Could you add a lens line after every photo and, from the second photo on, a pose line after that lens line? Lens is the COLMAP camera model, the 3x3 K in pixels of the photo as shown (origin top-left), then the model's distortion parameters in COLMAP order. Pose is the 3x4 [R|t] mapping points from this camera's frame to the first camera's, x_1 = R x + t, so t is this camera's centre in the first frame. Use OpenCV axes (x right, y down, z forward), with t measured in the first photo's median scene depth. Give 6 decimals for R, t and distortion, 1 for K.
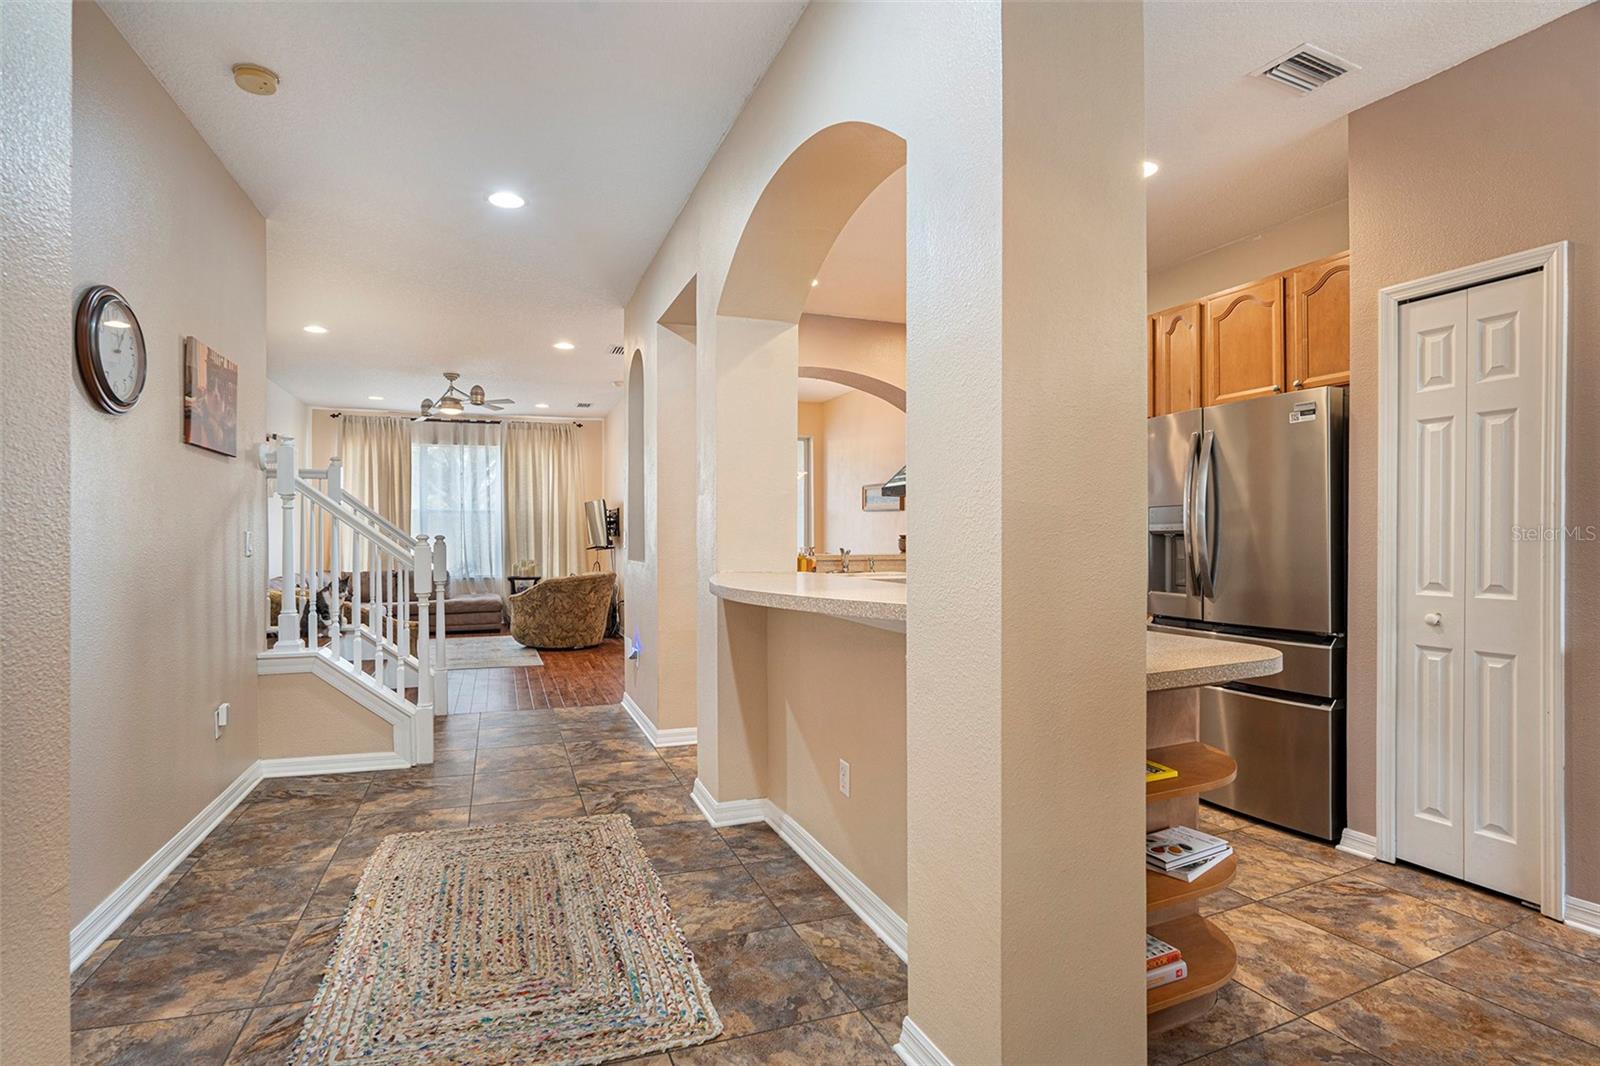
lens RADIAL K [[690.0, 0, 774.0], [0, 690.0, 537.2], [0, 0, 1]] dist [-0.092528, -0.000022]
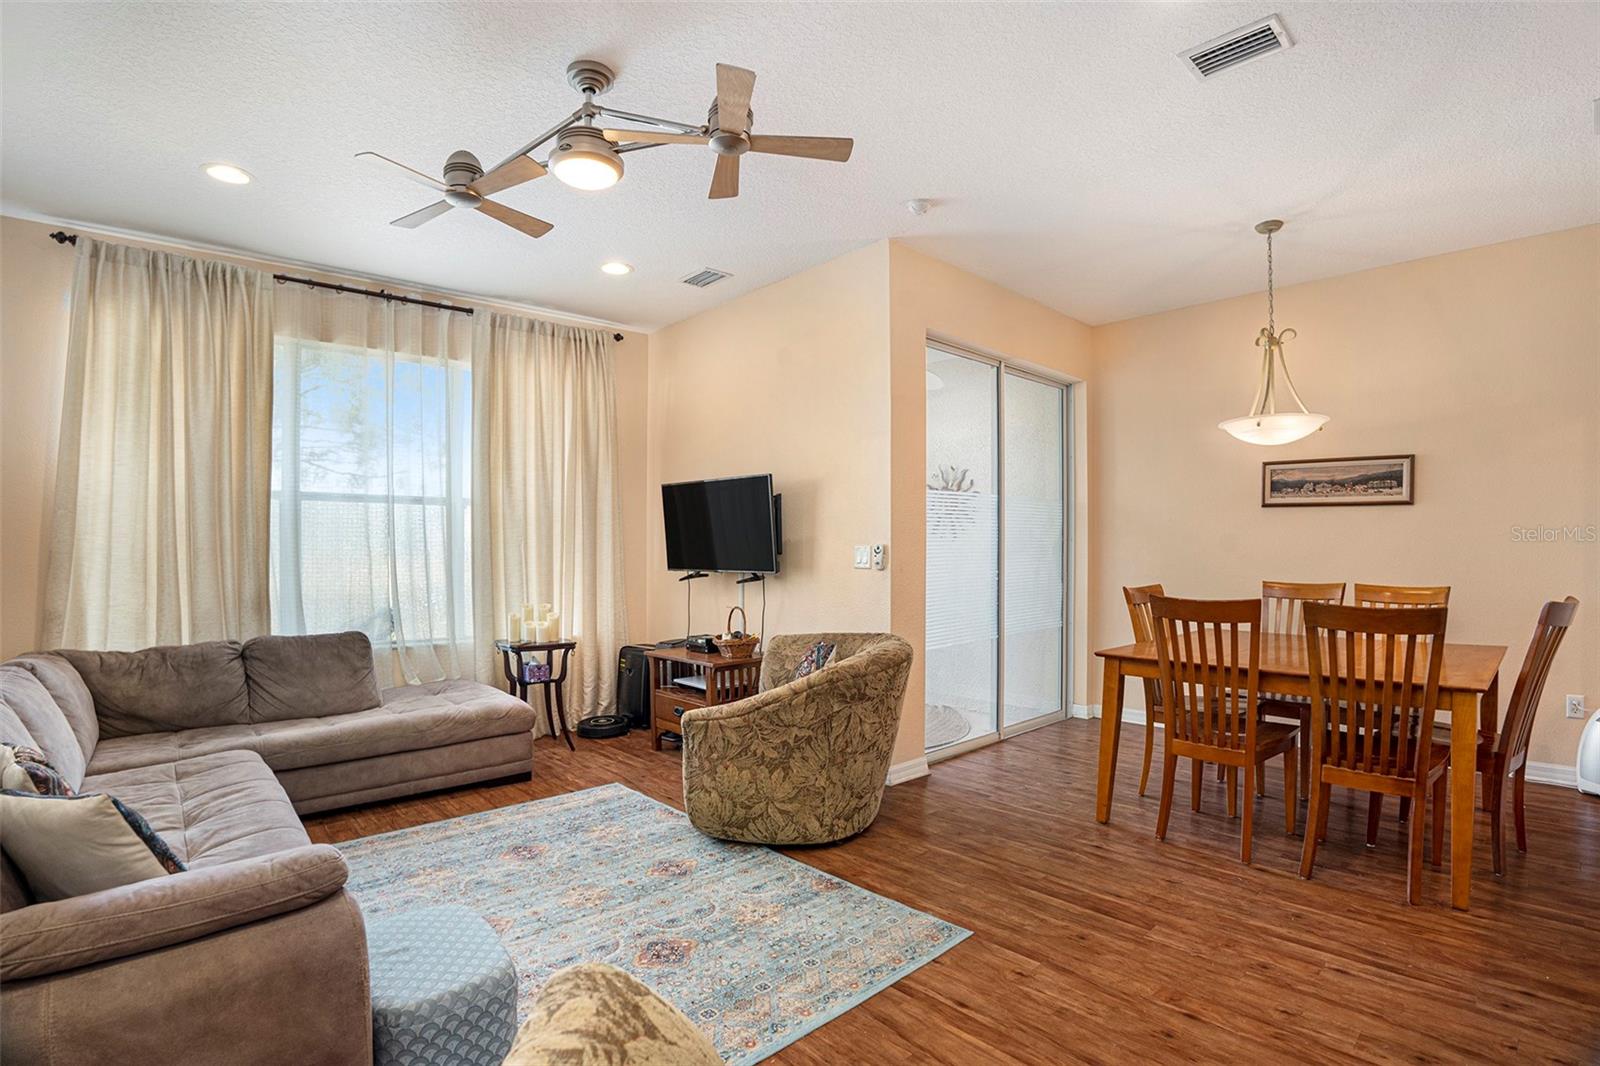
lens RADIAL K [[749.2, 0, 792.3], [0, 749.2, 539.3], [0, 0, 1]] dist [-0.109361, 0.022480]
pose [[0.943057, -0.000155, 0.332631, -0.442837], [0.006016, 0.999844, -0.016591, -0.002875], [-0.332577, 0.017648, 0.942911, 0.558372]]
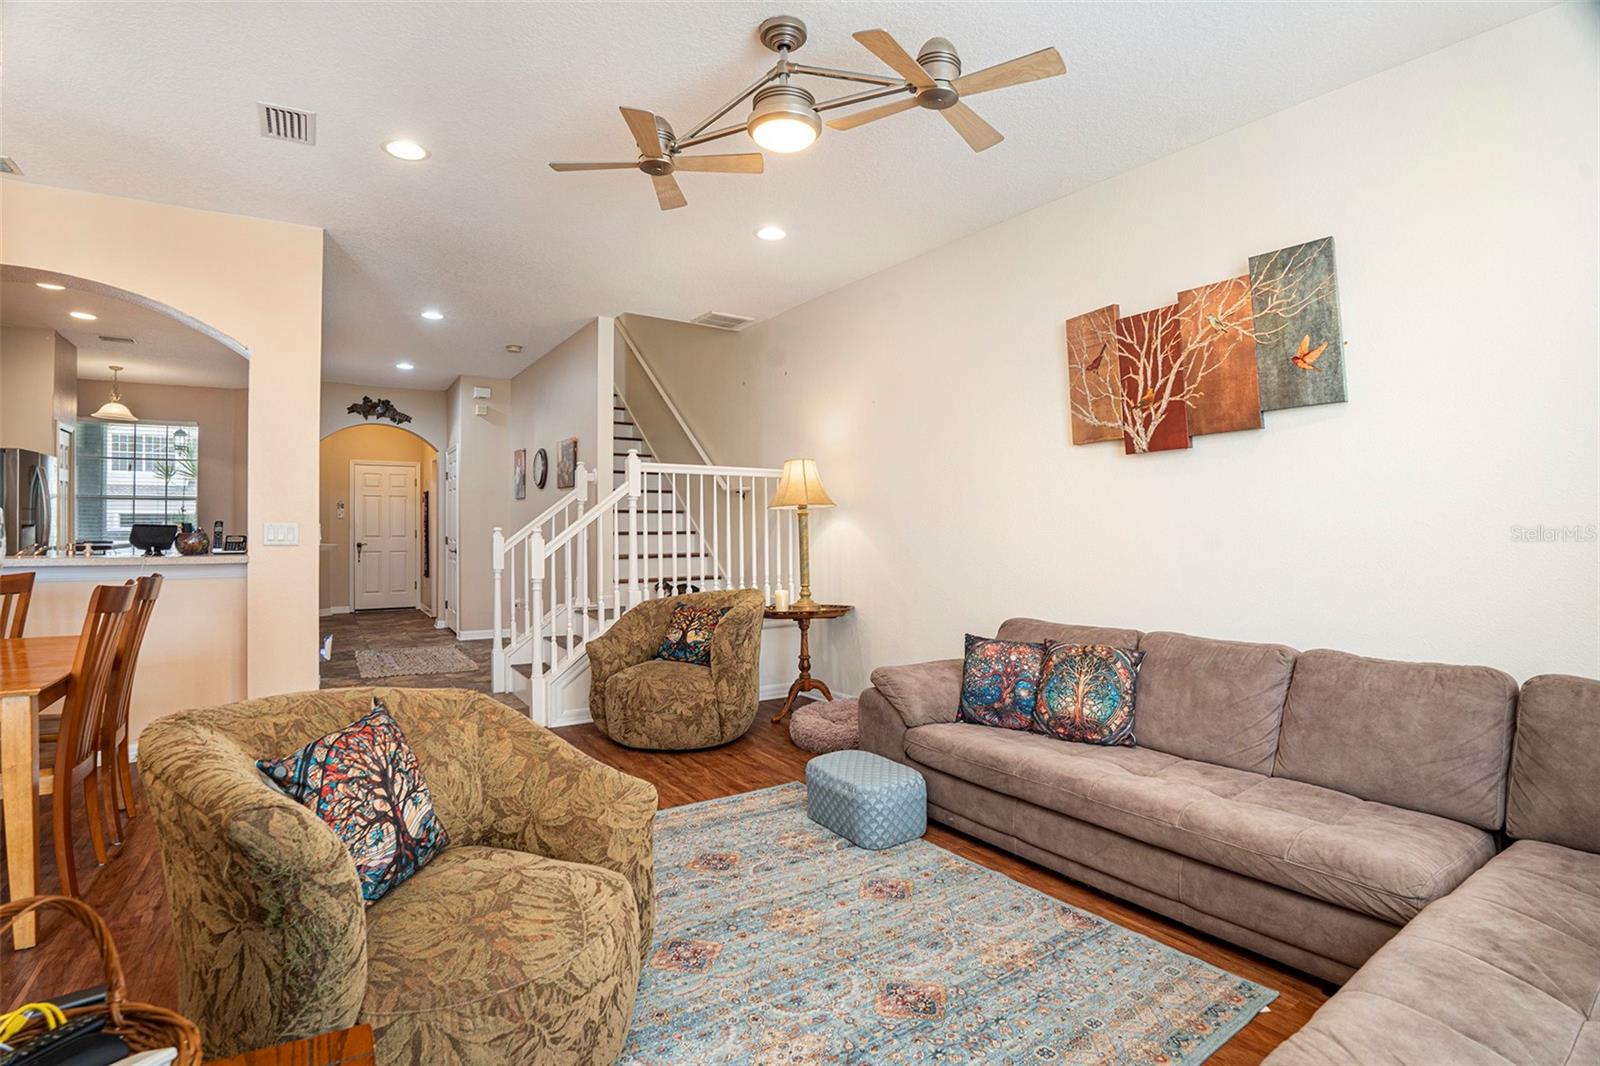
lens RADIAL K [[766.9, 0, 810.4], [0, 766.9, 531.7], [0, 0, 1]] dist [-0.090337, 0.001290]
pose [[-0.977230, -0.008401, -0.212014, -0.363481], [-0.008610, 0.999963, 0.000064, 0.000004], [0.212006, 0.001888, -0.977267, 1.198129]]
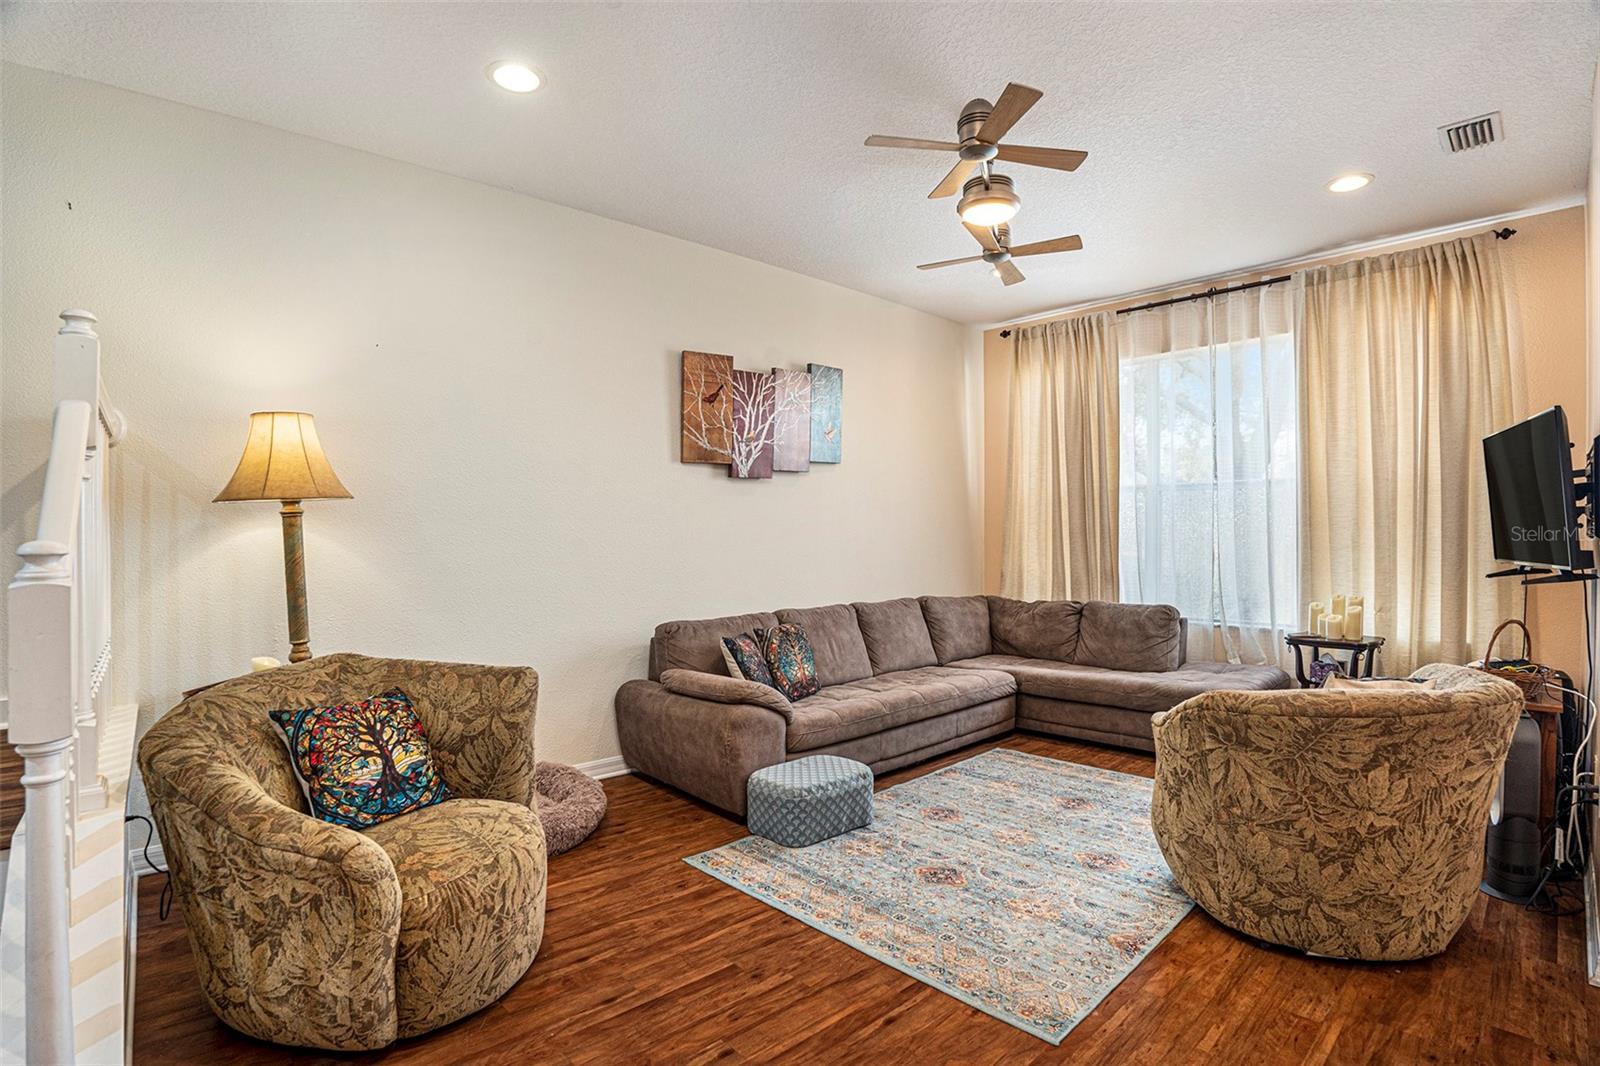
lens RADIAL K [[766.9, 0, 810.4], [0, 766.9, 531.7], [0, 0, 1]] dist [-0.090337, 0.001290]
pose [[0.351827, -0.007271, -0.936037, -0.090680], [0.001049, 0.999972, -0.007373, -0.002203], [0.936065, 0.001612, 0.351825, 0.666581]]
